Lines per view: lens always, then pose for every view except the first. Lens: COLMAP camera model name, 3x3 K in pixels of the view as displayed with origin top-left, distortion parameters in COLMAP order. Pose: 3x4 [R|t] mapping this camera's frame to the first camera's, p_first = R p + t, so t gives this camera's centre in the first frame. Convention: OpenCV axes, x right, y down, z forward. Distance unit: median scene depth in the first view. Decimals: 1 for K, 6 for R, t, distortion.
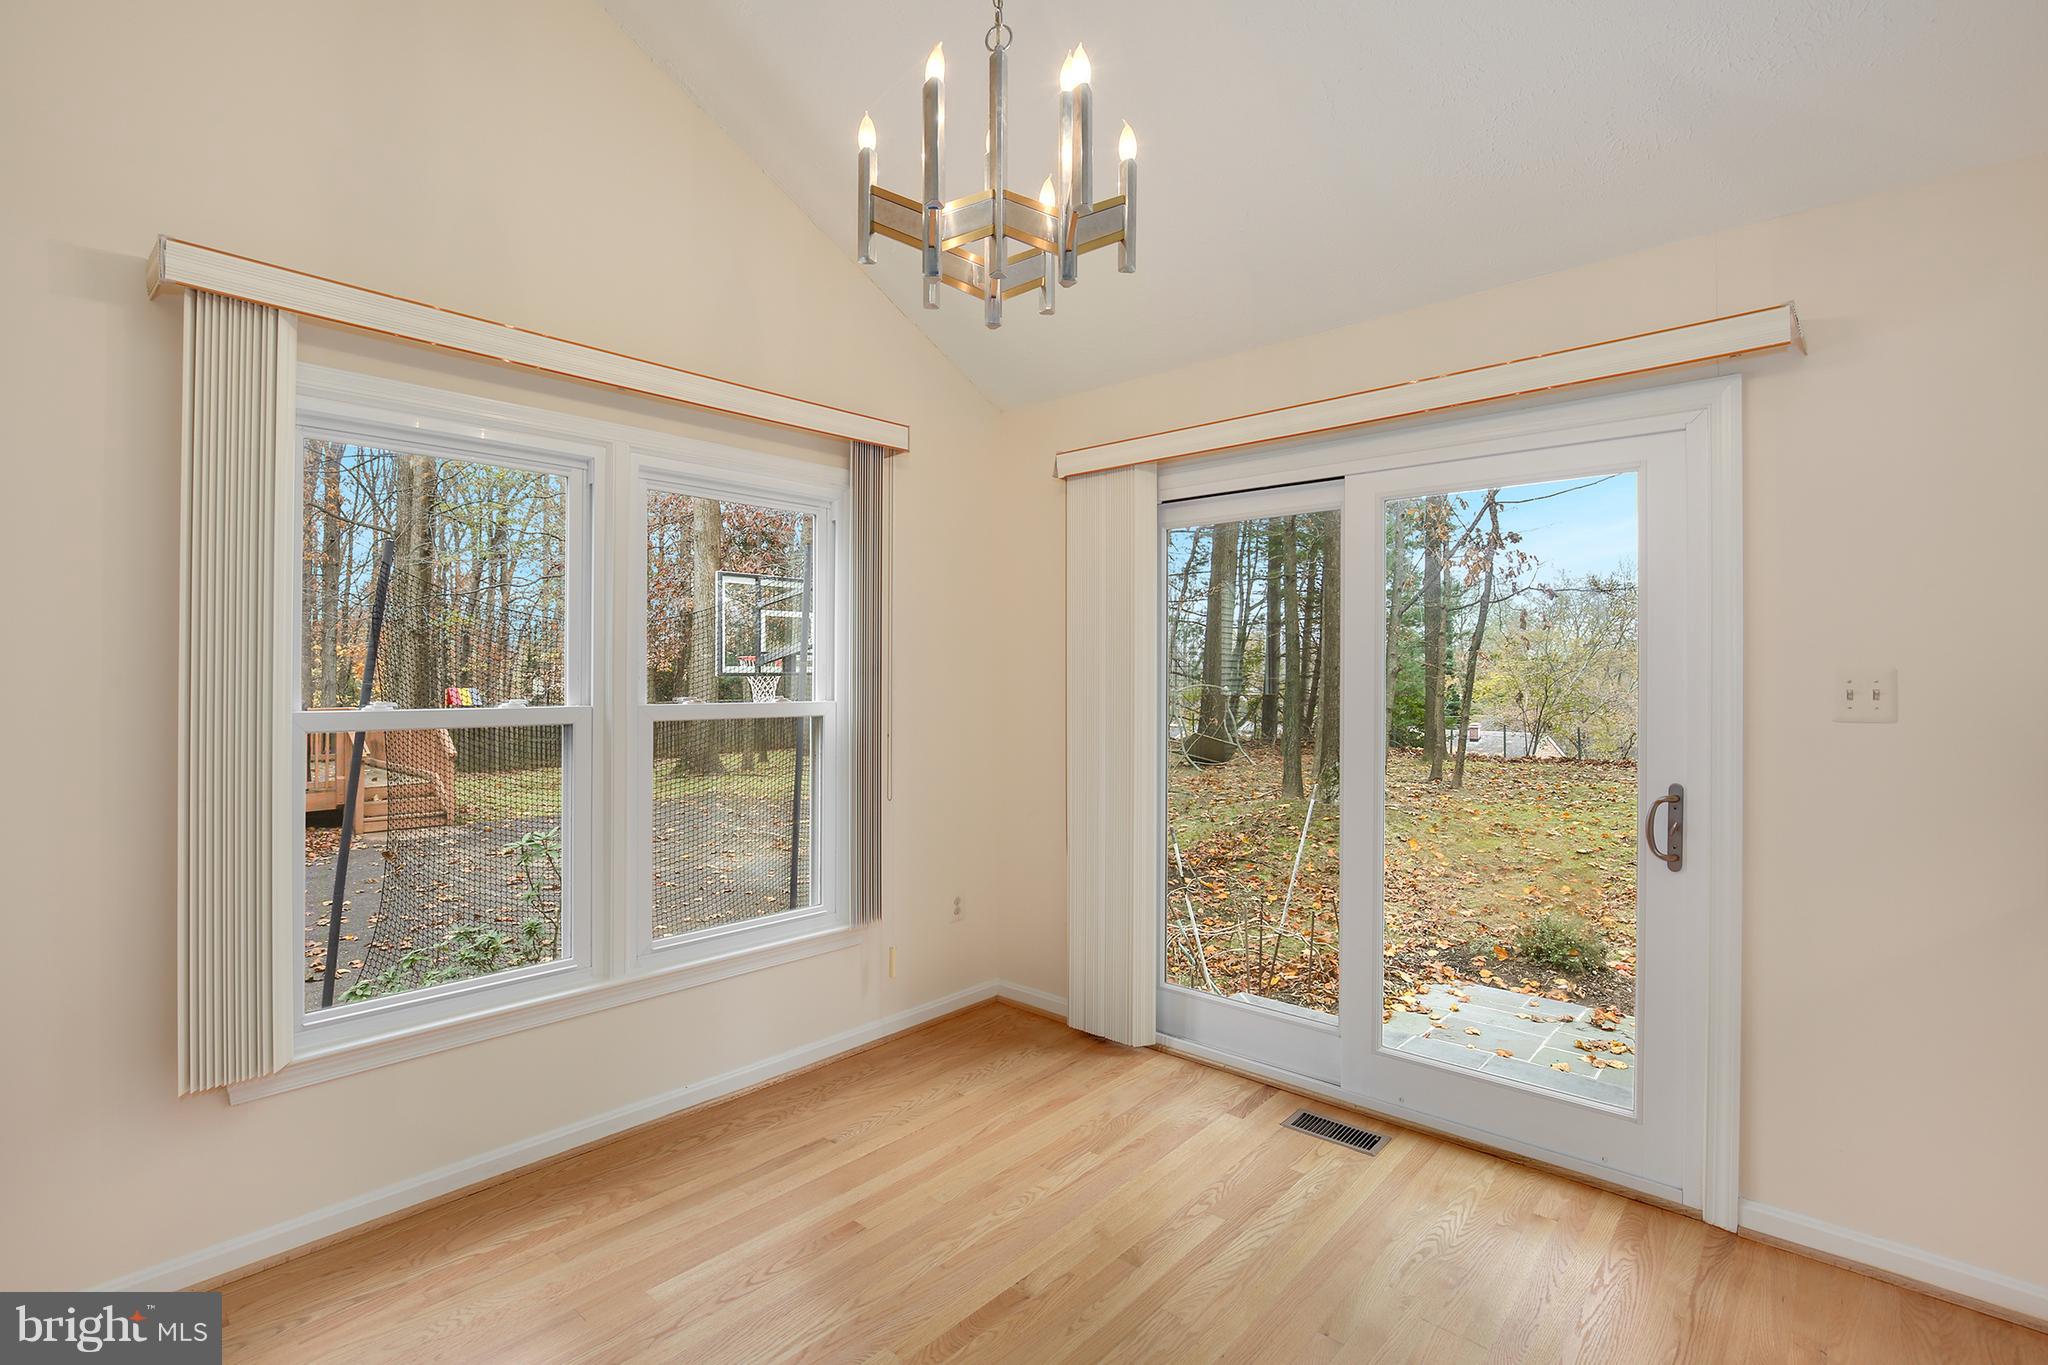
lens RADIAL K [[949.9, 0, 1019.4], [0, 949.9, 670.9], [0, 0, 1]] dist [-0.027082, 0.002837]
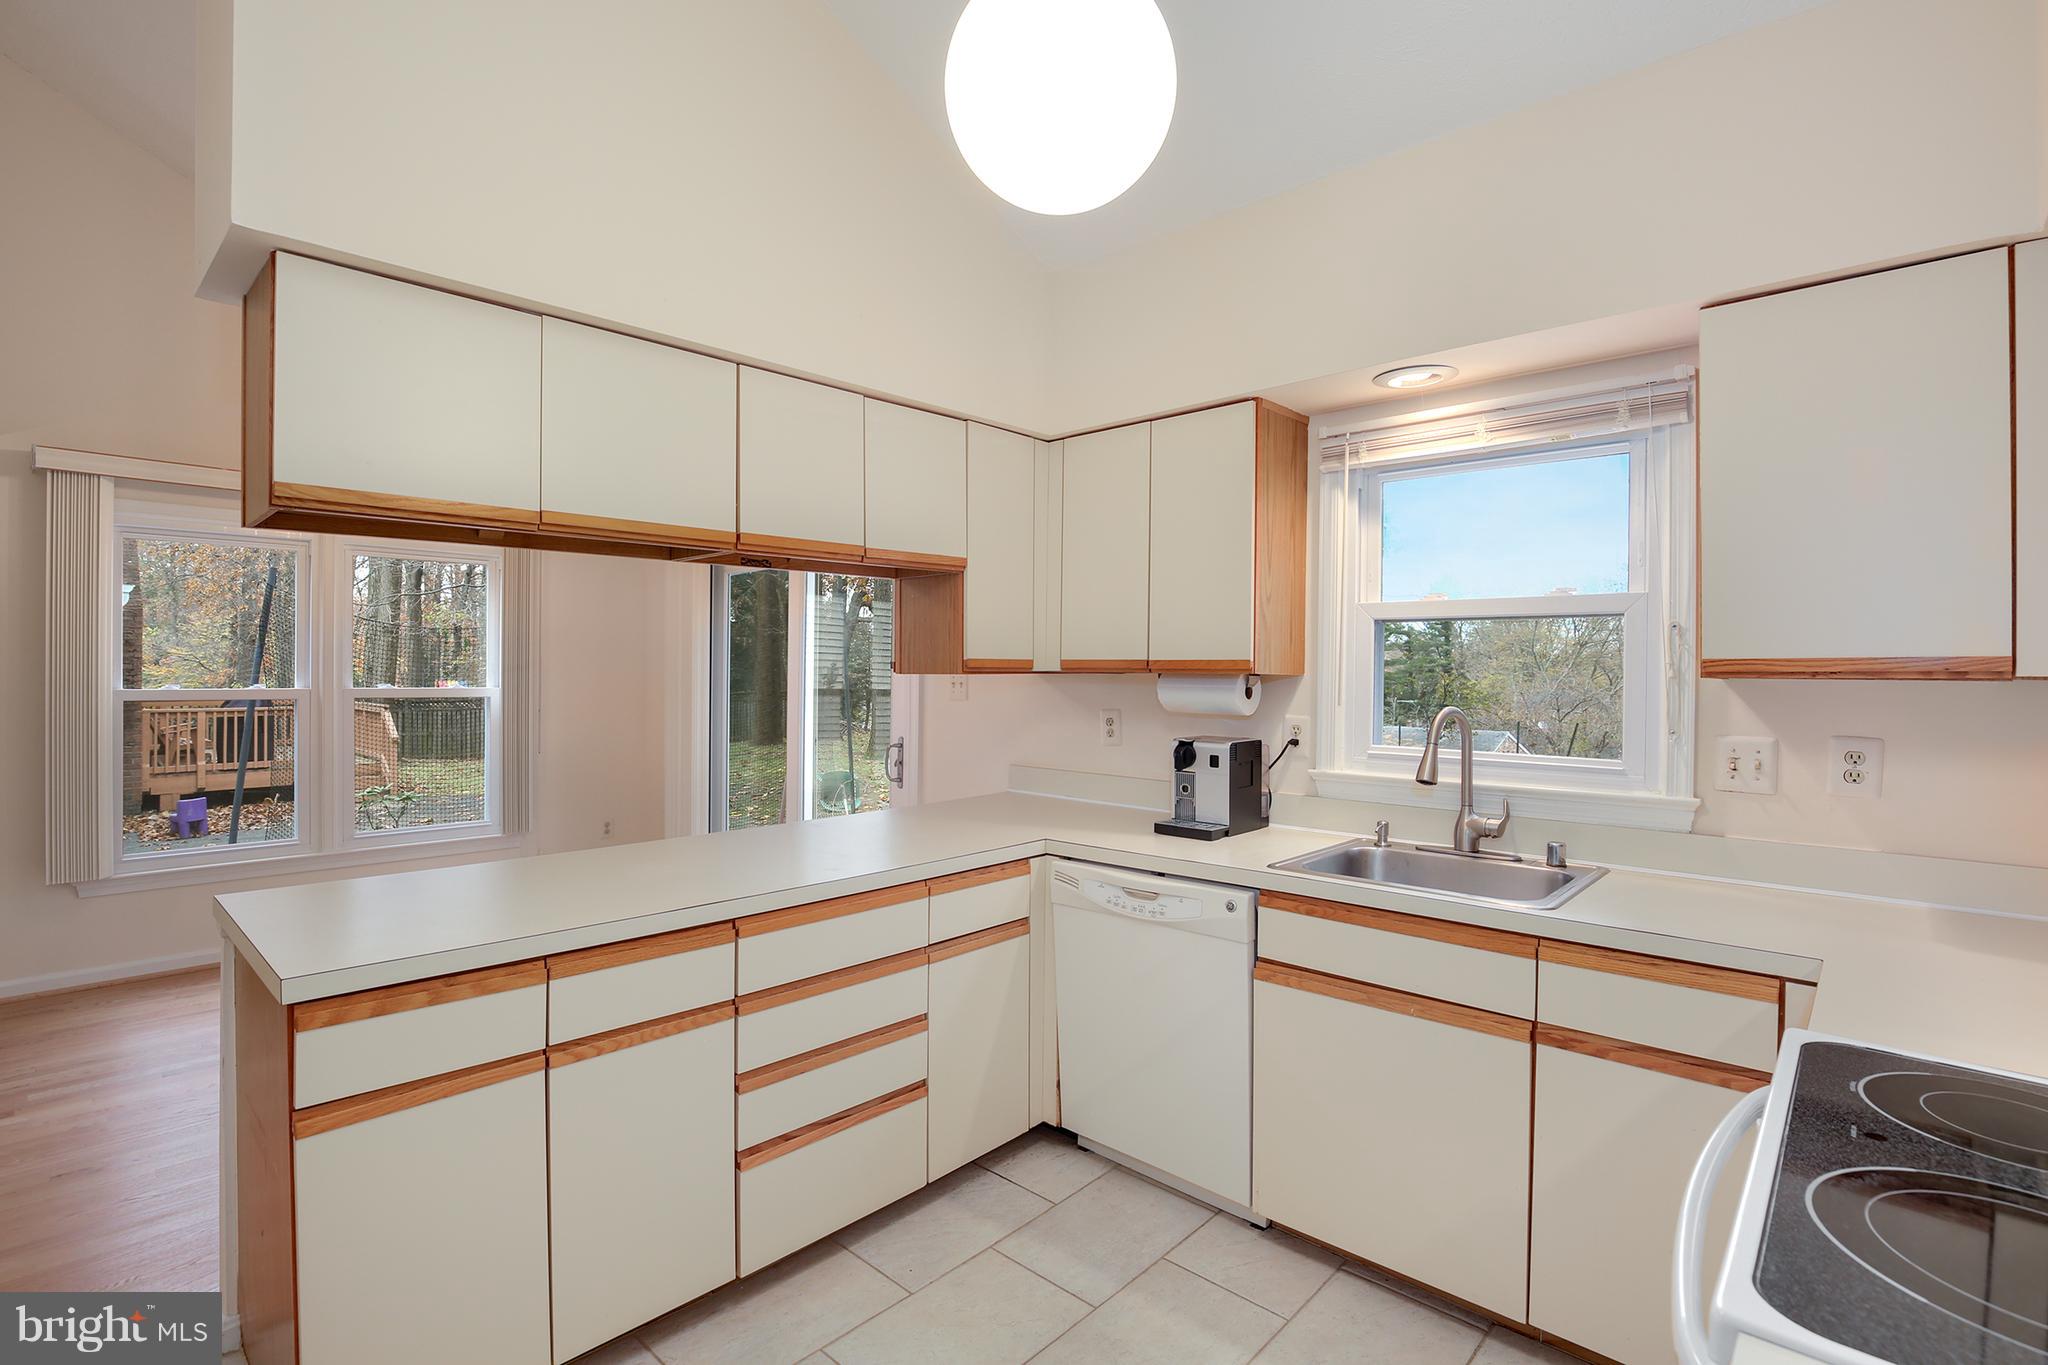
lens RADIAL K [[949.9, 0, 1004.9], [0, 949.9, 676.0], [0, 0, 1]] dist [-0.027082, 0.002837]
pose [[0.999921, 0.004109, -0.011844, 0.813631], [-0.003982, 0.999935, 0.010679, -0.008719], [0.011887, -0.010631, 0.999873, -0.658068]]
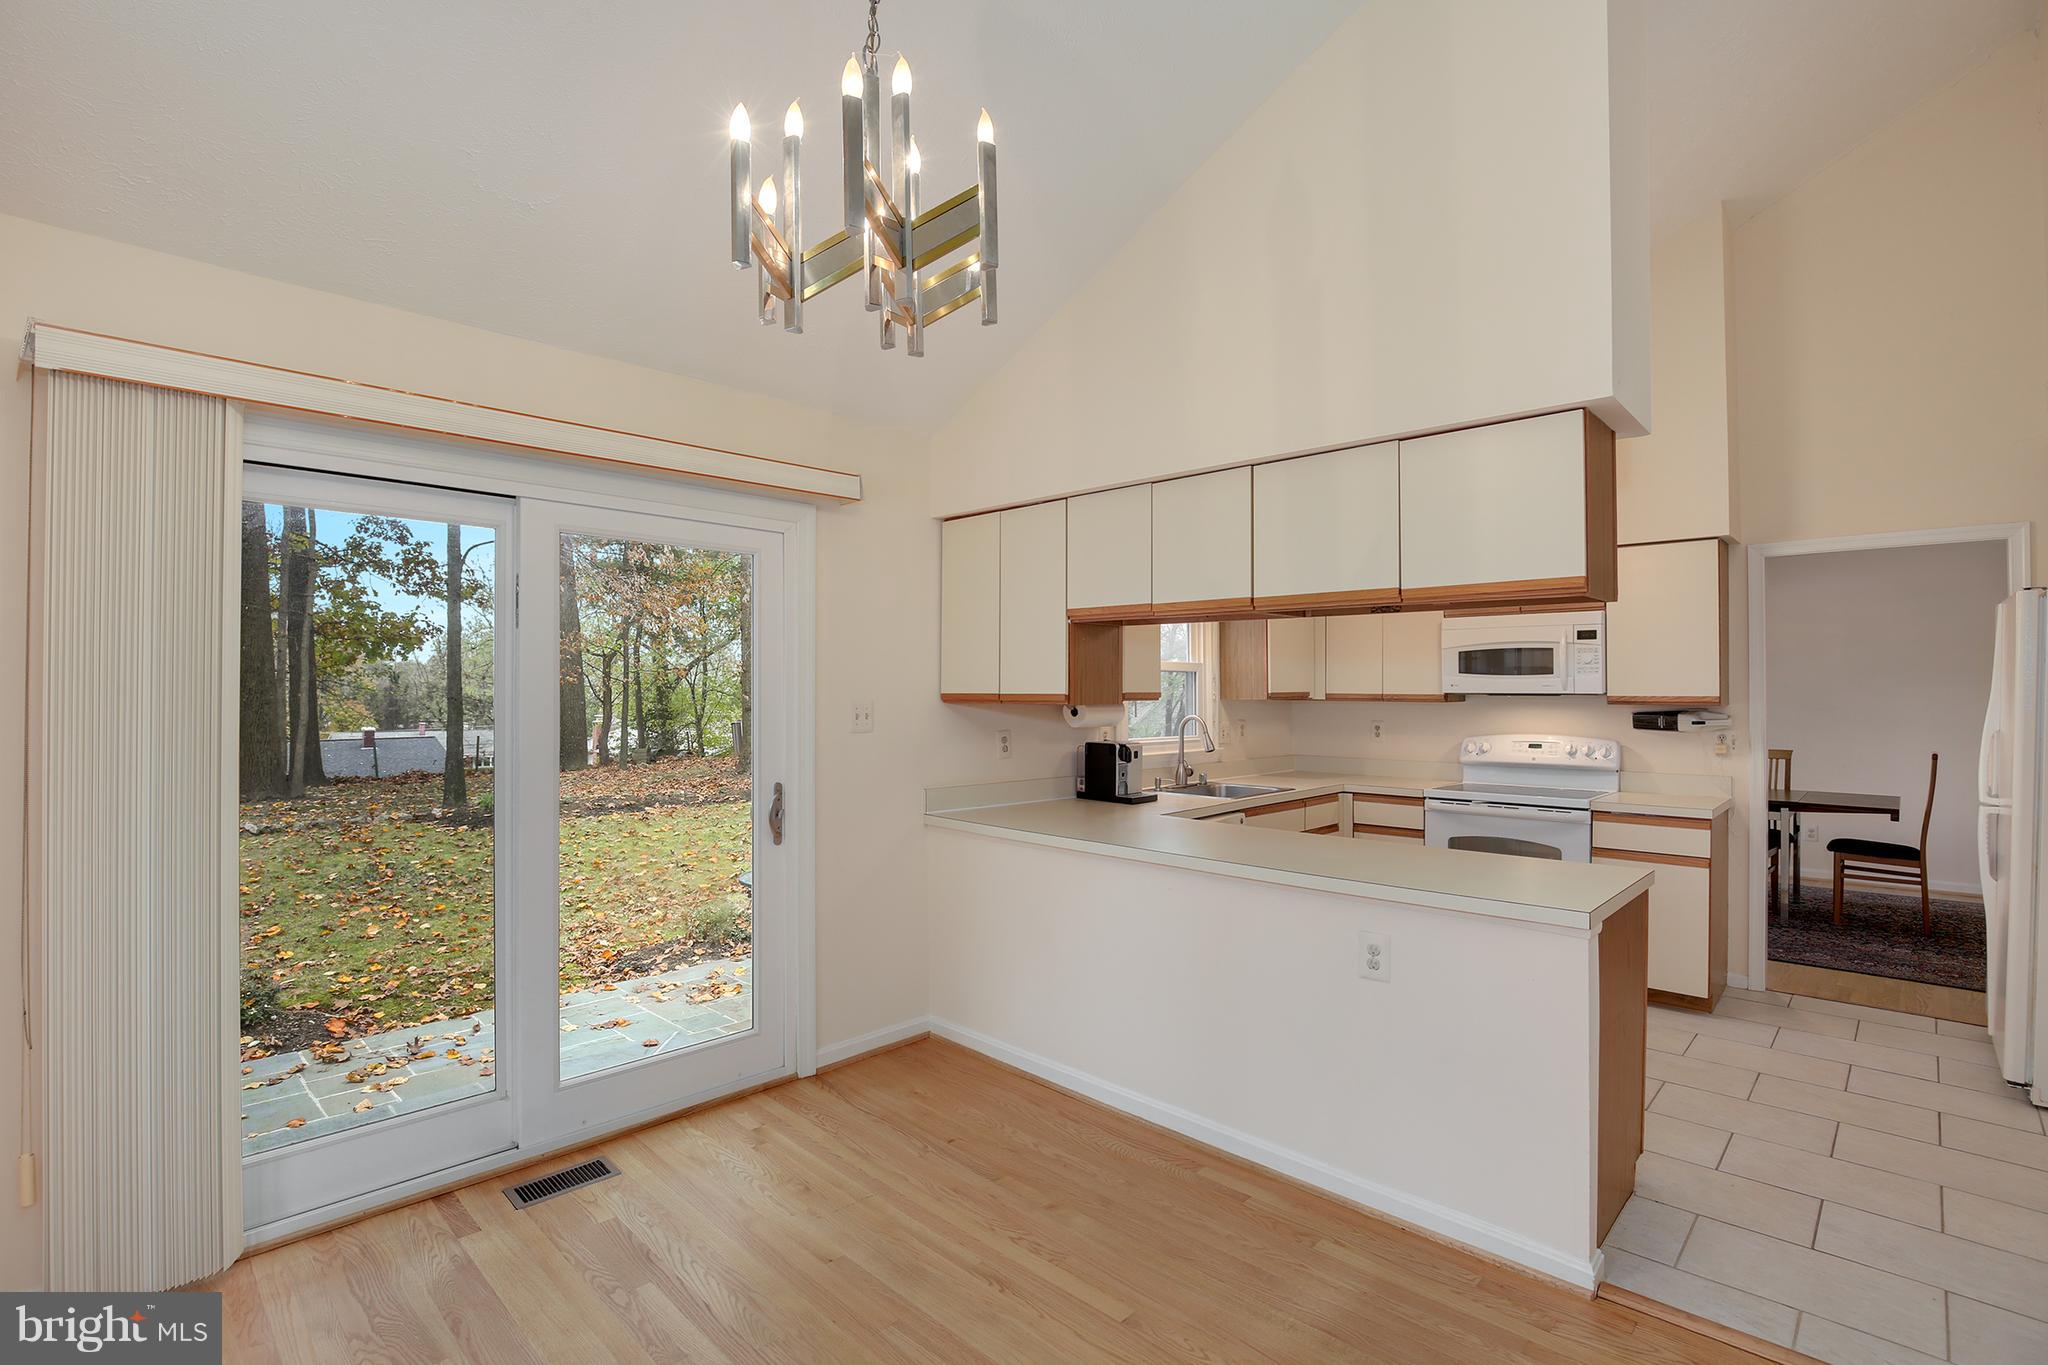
lens RADIAL K [[949.9, 0, 1012.7], [0, 949.9, 685.6], [0, 0, 1]] dist [-0.027082, 0.002837]
pose [[0.032326, 0.003321, 0.999472, -0.646438], [-0.006600, 0.999973, -0.003109, -0.021080], [-0.999456, -0.006496, 0.032347, 0.537915]]
